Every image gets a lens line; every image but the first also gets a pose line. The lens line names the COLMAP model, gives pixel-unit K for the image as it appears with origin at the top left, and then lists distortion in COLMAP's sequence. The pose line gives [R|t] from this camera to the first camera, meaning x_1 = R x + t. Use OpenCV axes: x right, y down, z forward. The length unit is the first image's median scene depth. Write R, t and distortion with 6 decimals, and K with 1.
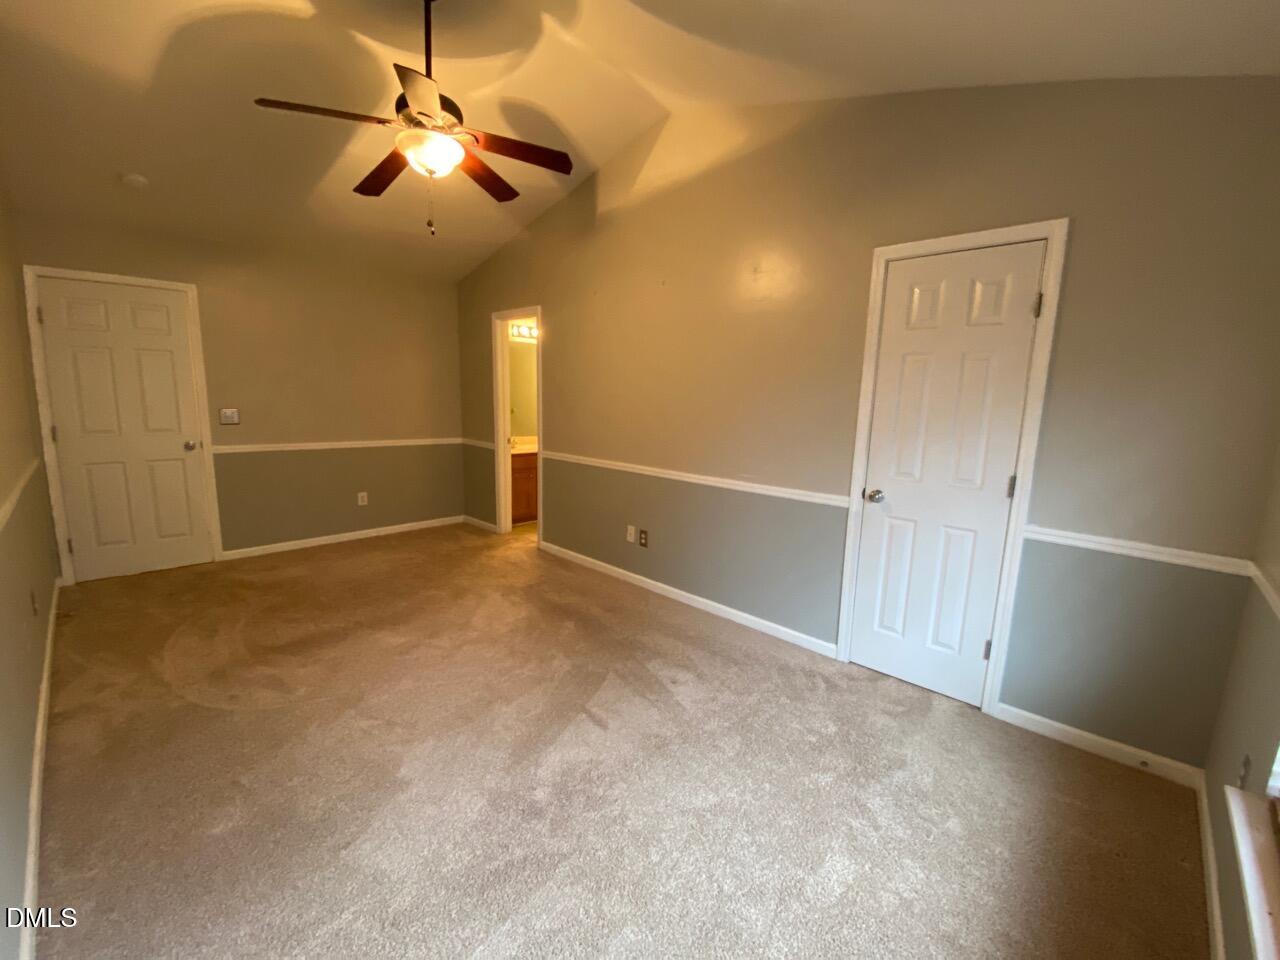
lens RADIAL K [[523.3, 0, 646.4], [0, 523.3, 483.3], [0, 0, 1]] dist [-0.013703, -0.000344]
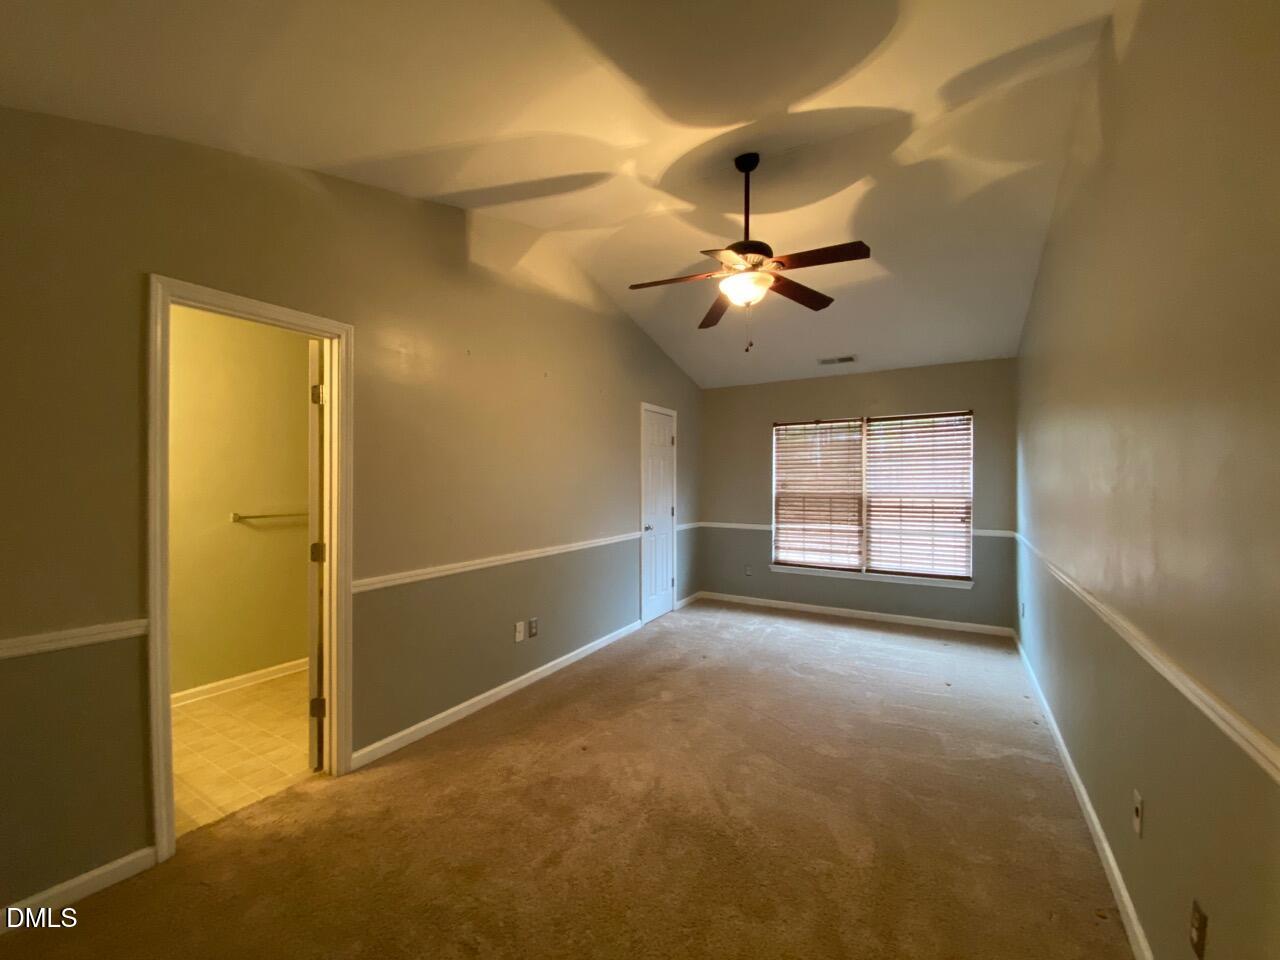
lens RADIAL K [[523.3, 0, 646.4], [0, 523.3, 483.3], [0, 0, 1]] dist [-0.013703, -0.000344]
pose [[-0.259514, -0.022063, 0.965487, -1.071224], [0.162824, 0.984428, 0.066261, -0.200238], [-0.951914, 0.174400, -0.251880, 1.111962]]
